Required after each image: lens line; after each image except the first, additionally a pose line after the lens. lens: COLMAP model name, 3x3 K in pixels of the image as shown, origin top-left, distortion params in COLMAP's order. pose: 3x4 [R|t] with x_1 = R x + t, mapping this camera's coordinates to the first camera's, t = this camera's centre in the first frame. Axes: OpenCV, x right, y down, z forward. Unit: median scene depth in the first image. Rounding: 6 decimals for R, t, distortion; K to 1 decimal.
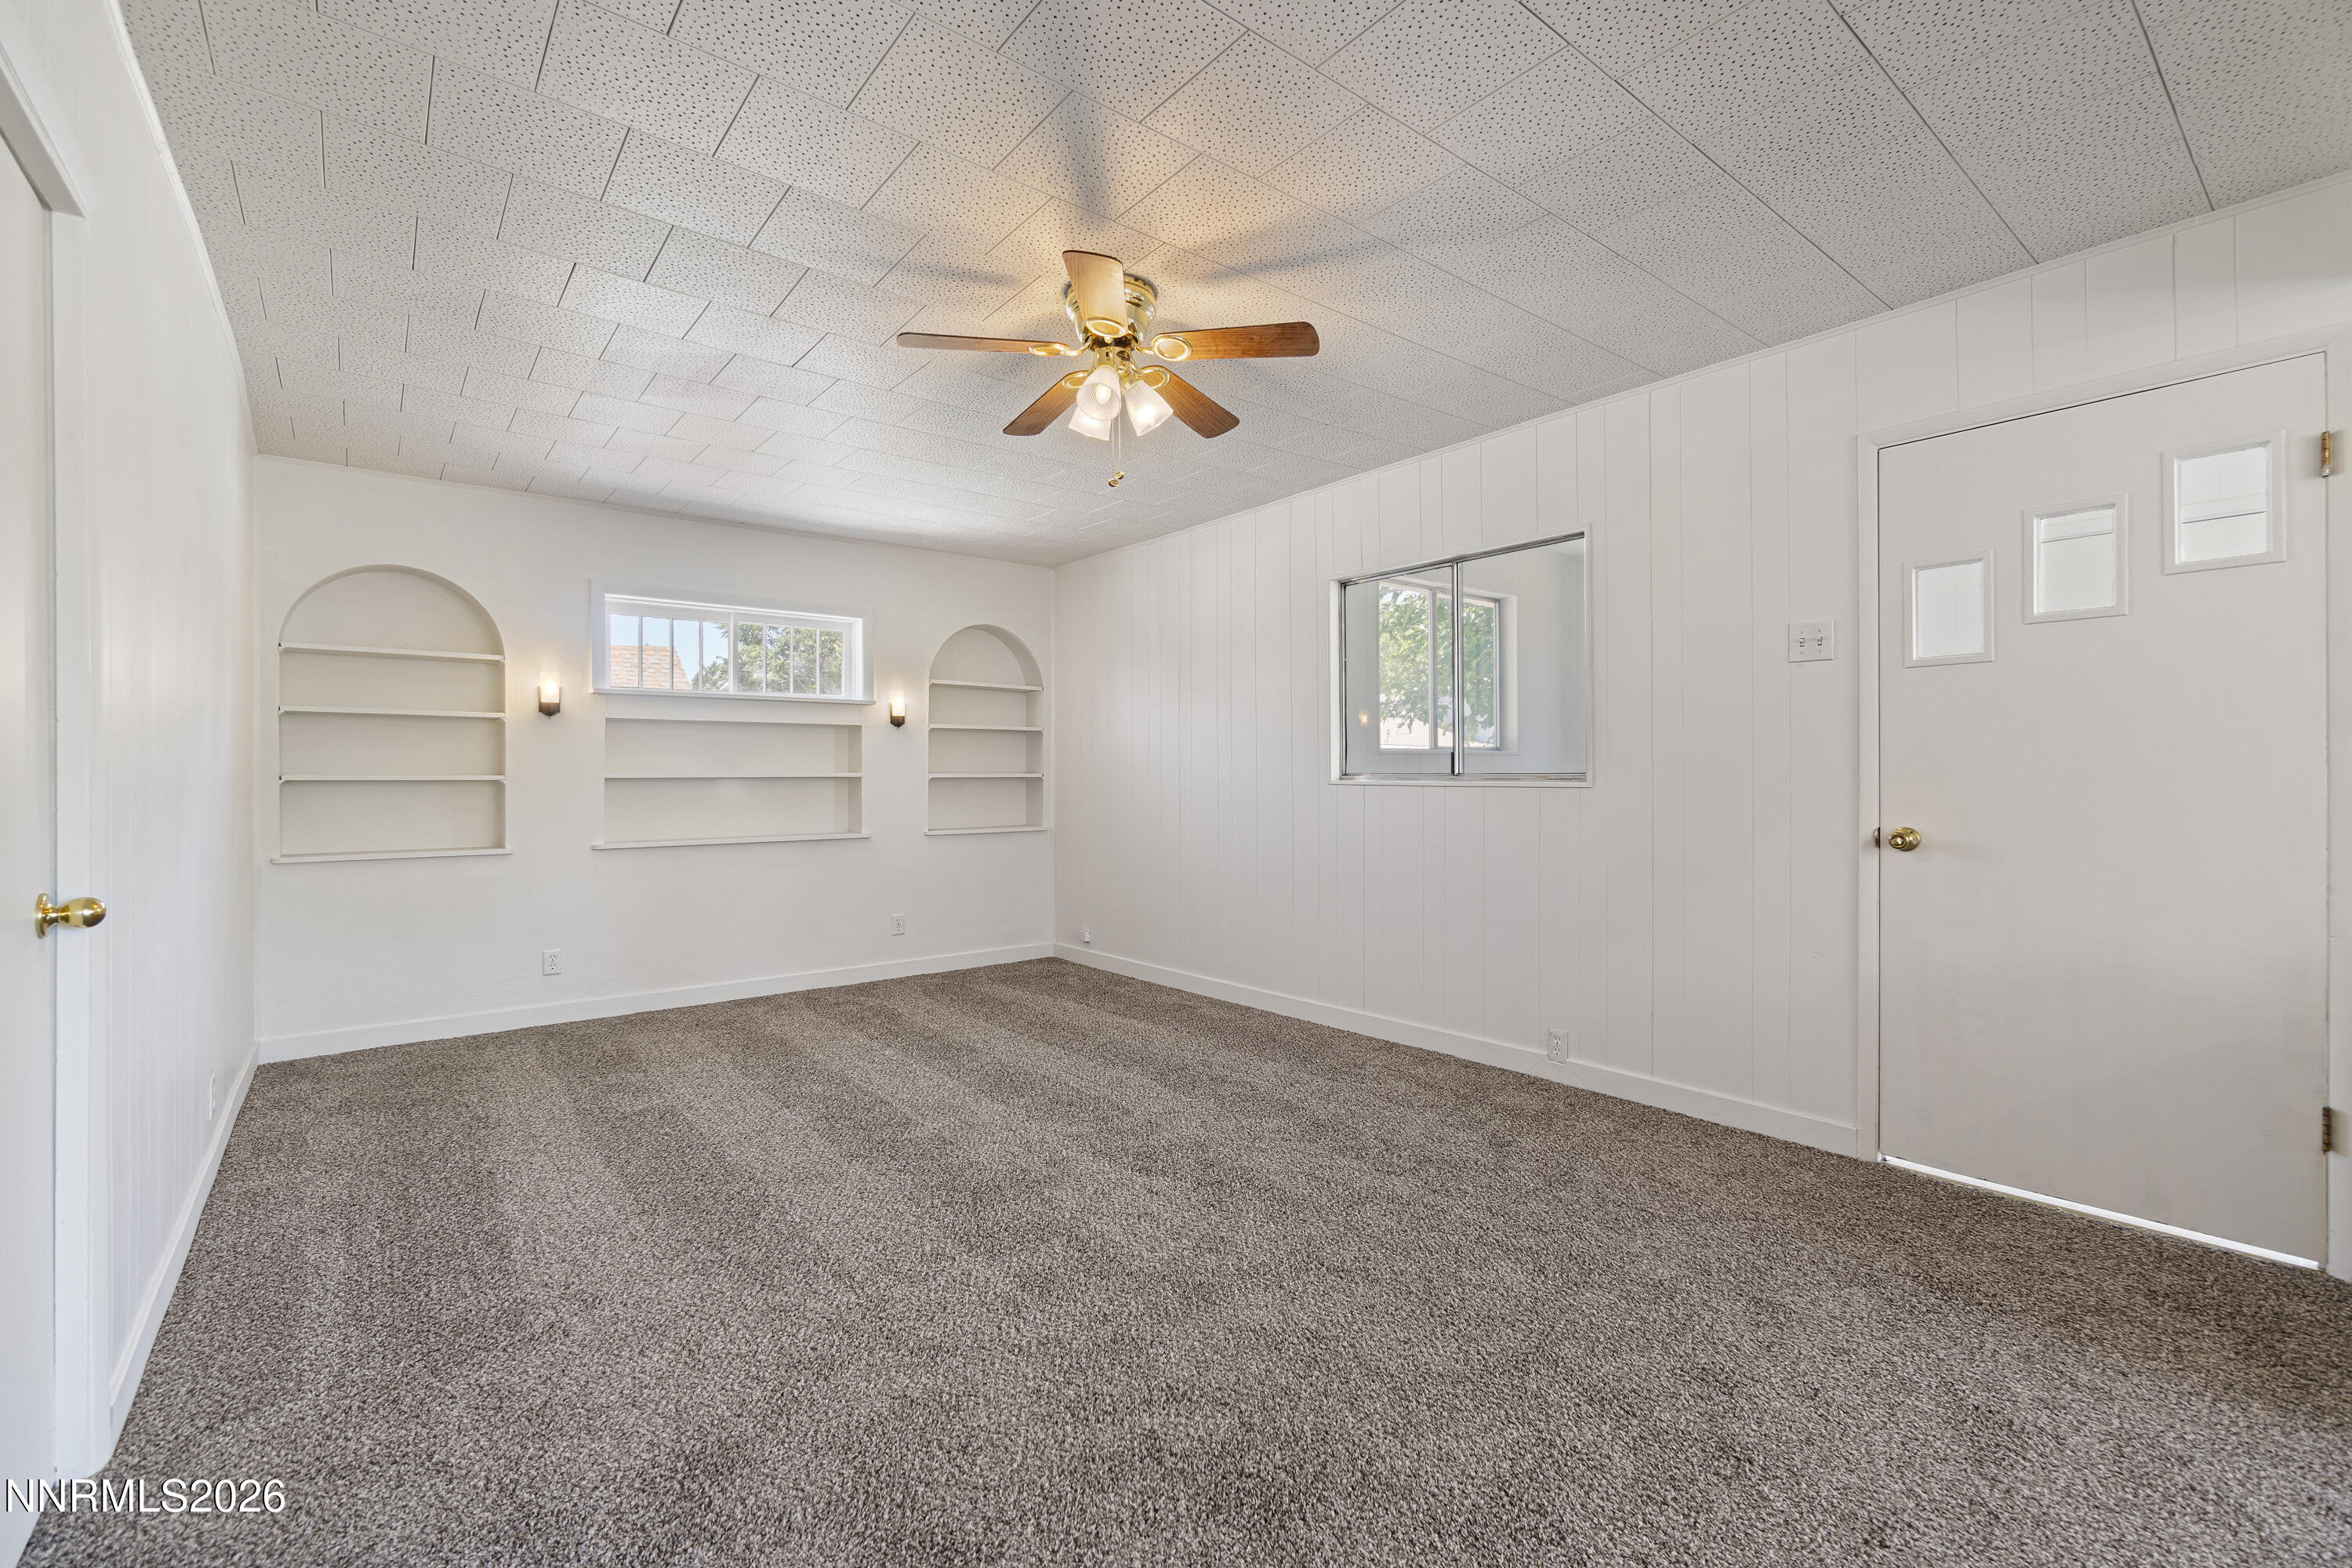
lens RADIAL K [[1011.9, 0, 1180.5], [0, 1011.9, 778.4], [0, 0, 1]] dist [-0.007816, 0.001830]
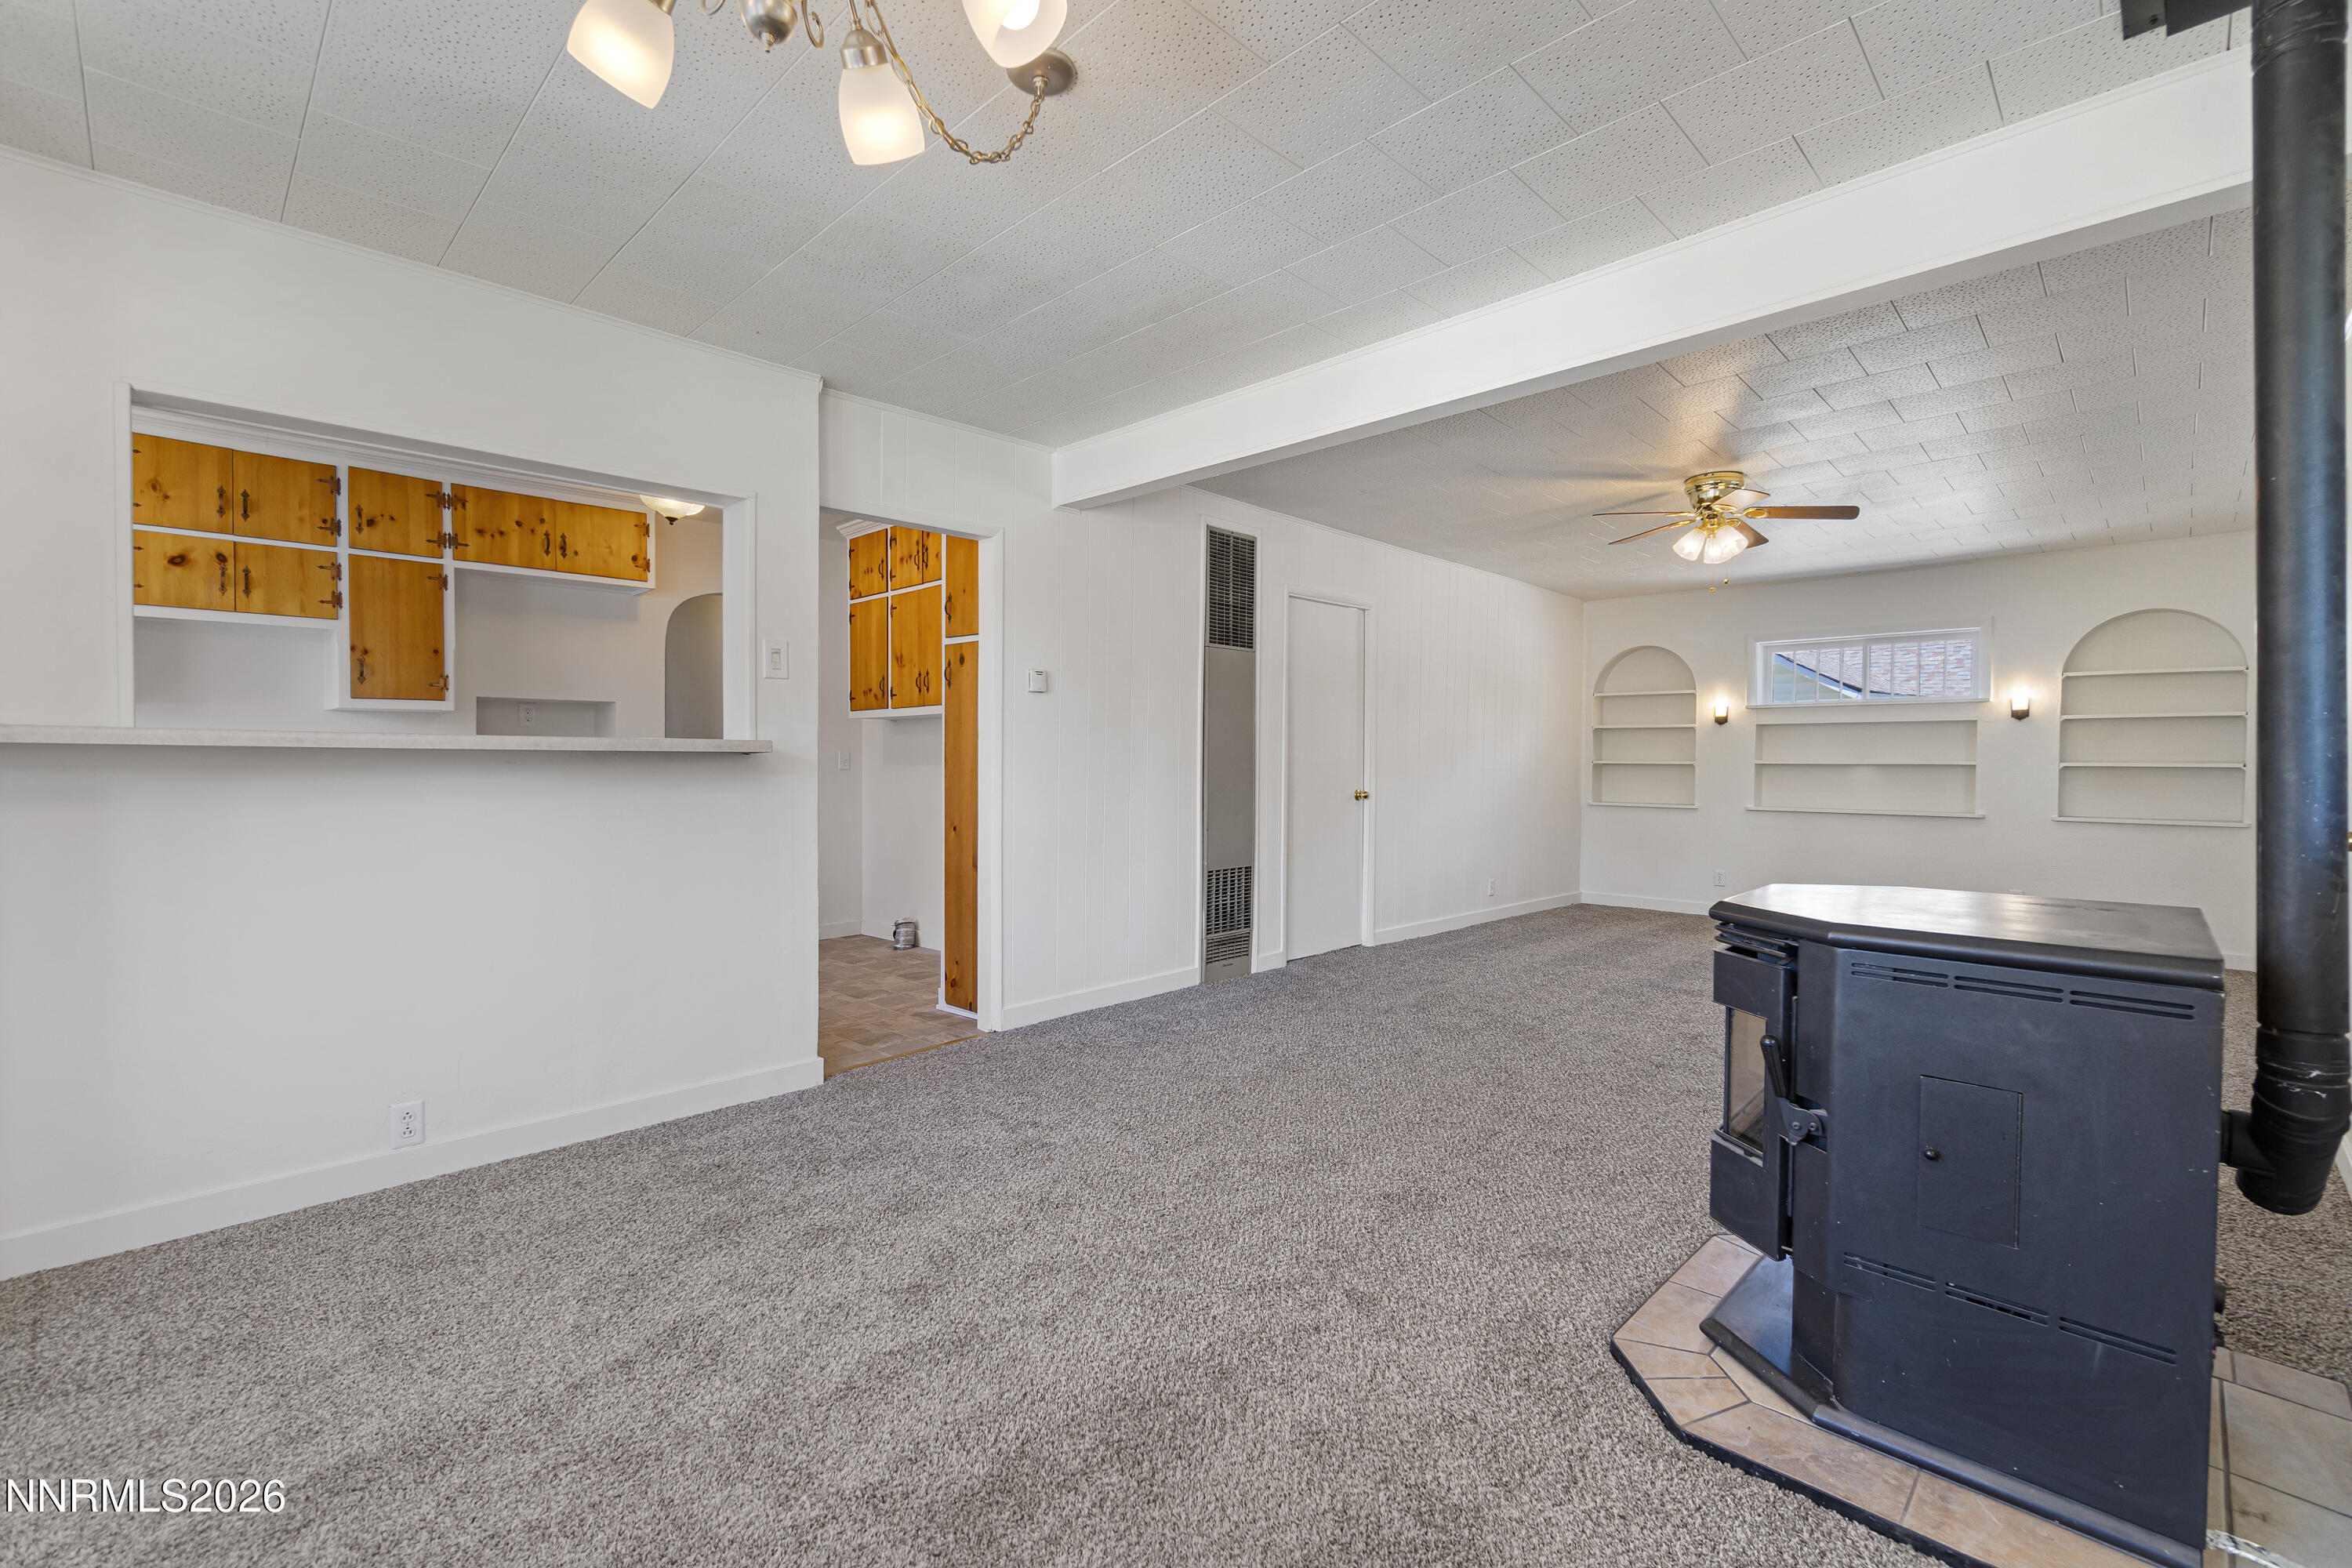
lens RADIAL K [[1011.9, 0, 1165.9], [0, 1011.9, 782.0], [0, 0, 1]] dist [-0.007816, 0.001830]
pose [[0.113108, 0.024167, -0.993289, 0.872110], [-0.009831, 0.999682, 0.023203, 0.000686], [0.993534, 0.007141, 0.113309, -0.060714]]
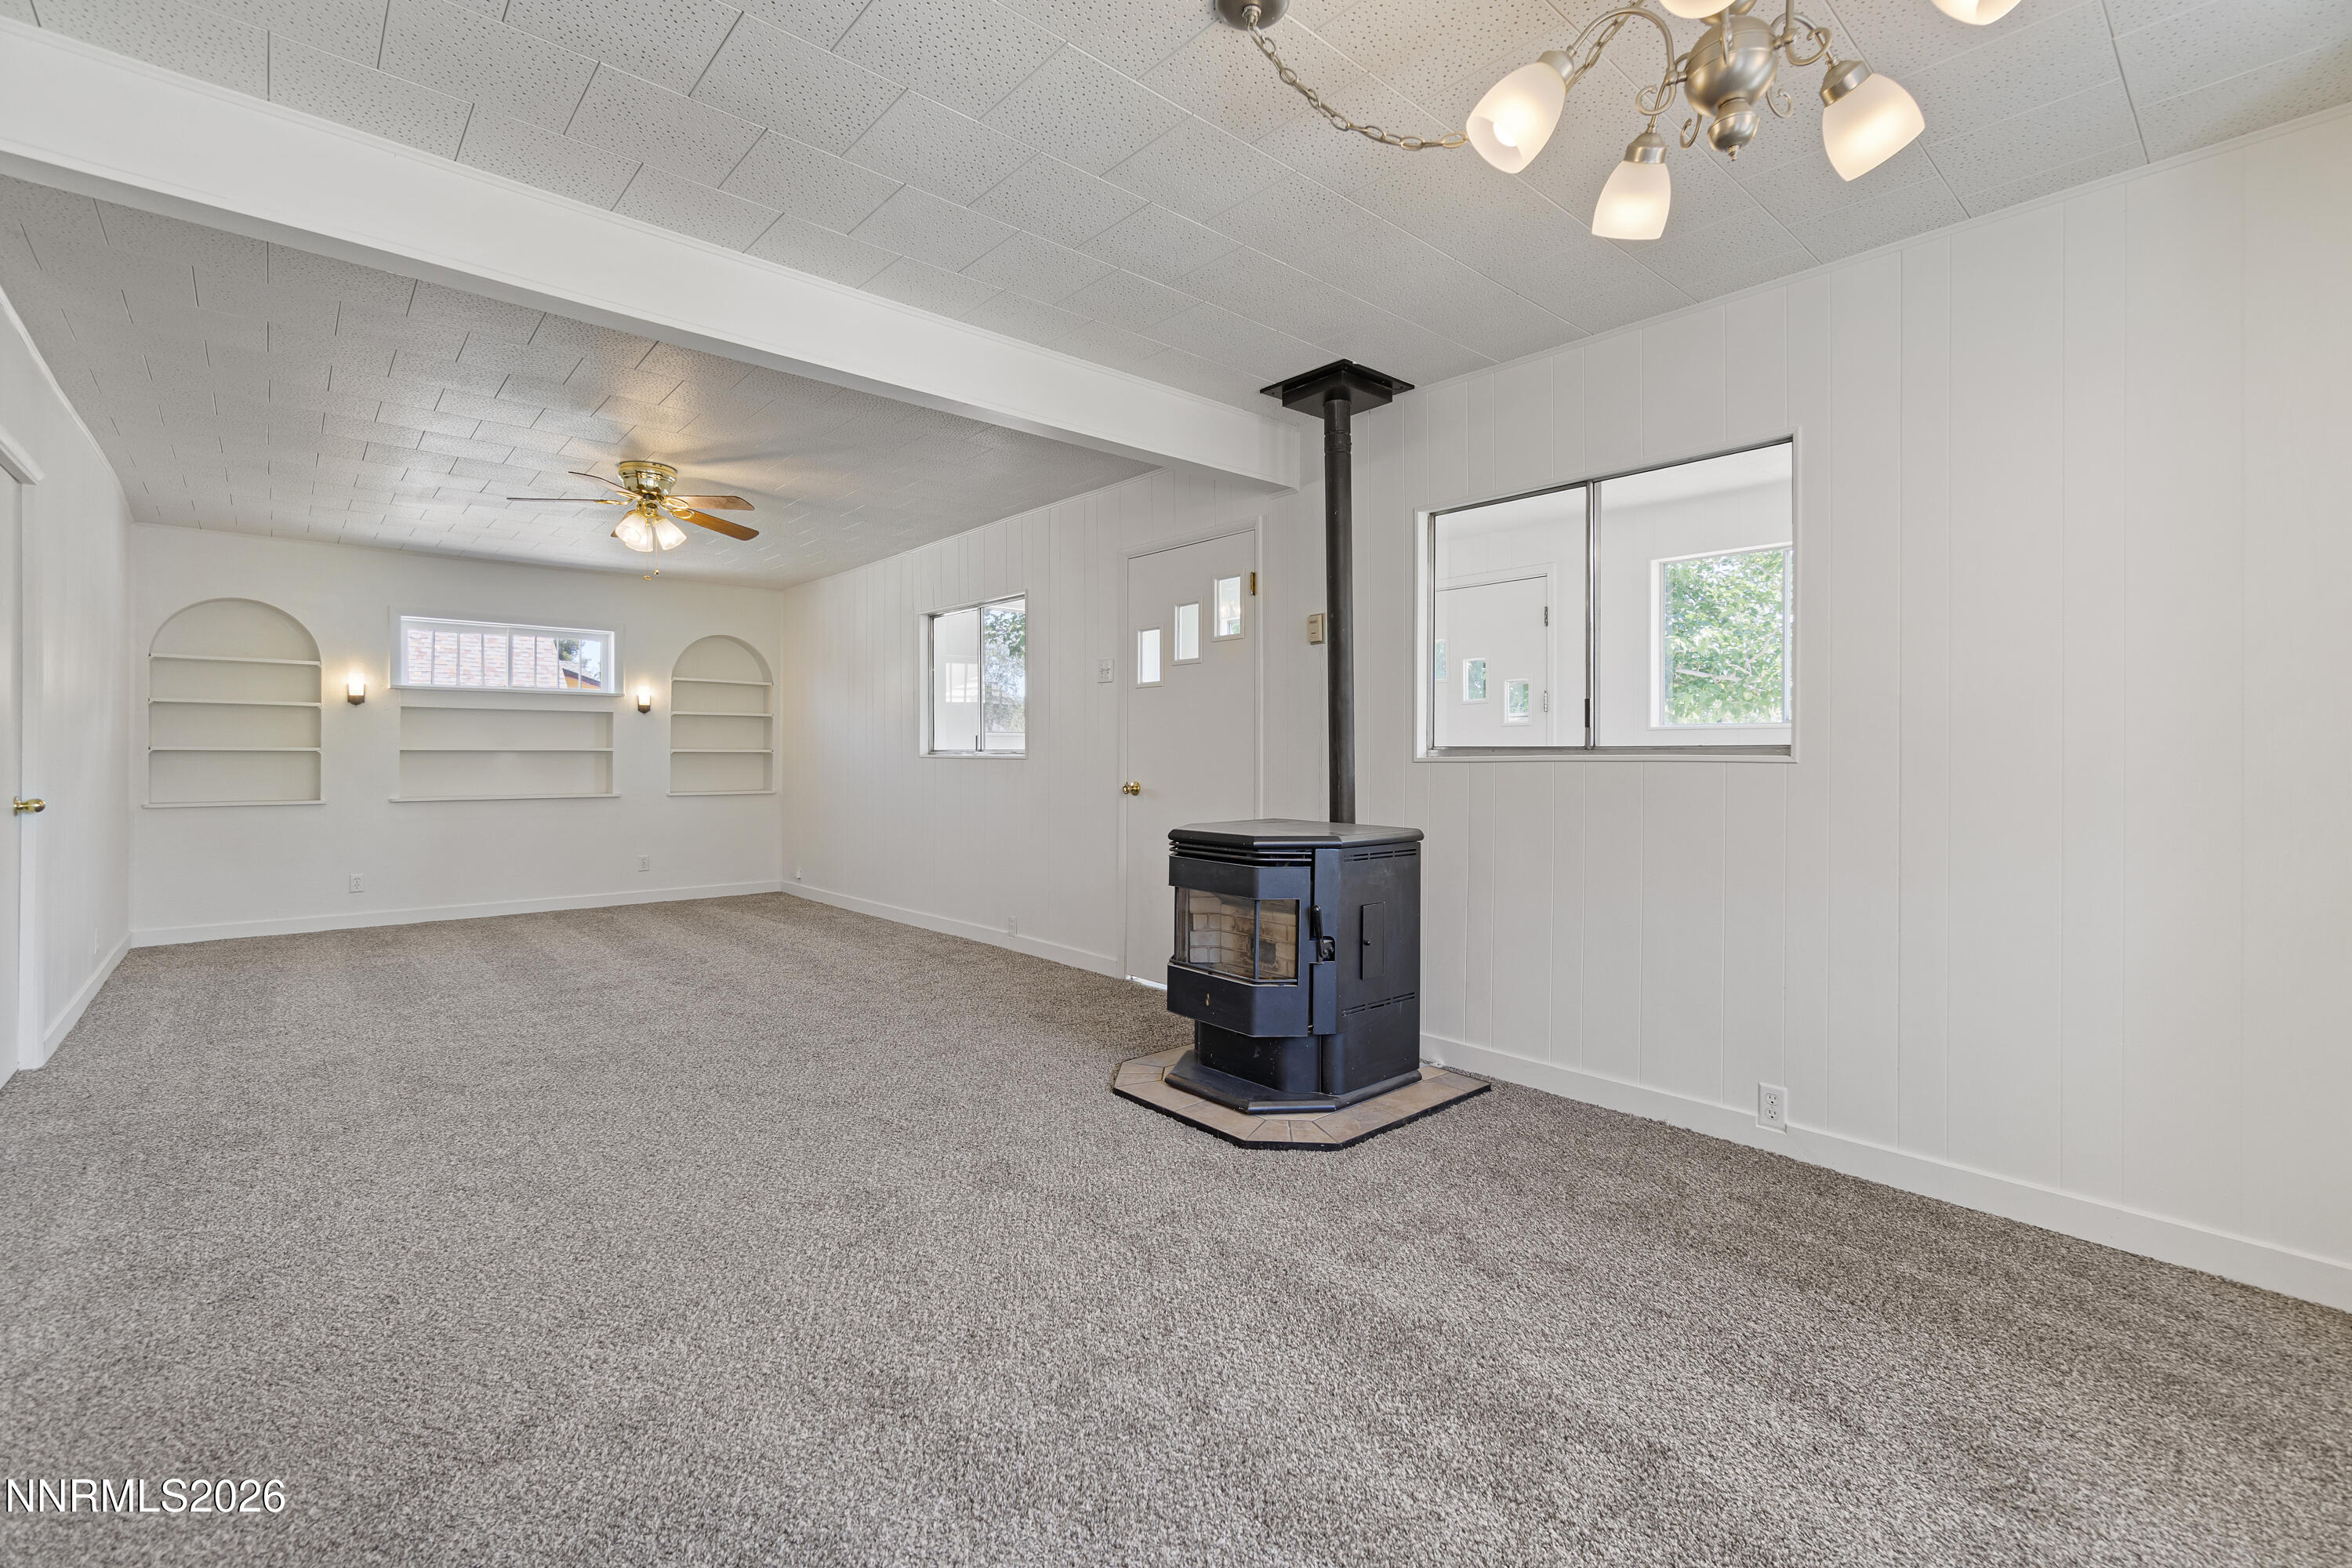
lens RADIAL K [[1011.9, 0, 1169.7], [0, 1011.9, 754.3], [0, 0, 1]] dist [-0.007816, 0.001830]
pose [[0.998789, 0.005200, 0.048932, 0.419786], [-0.004998, 0.999978, -0.004261, 0.005687], [-0.048953, 0.004012, 0.998793, -0.431806]]
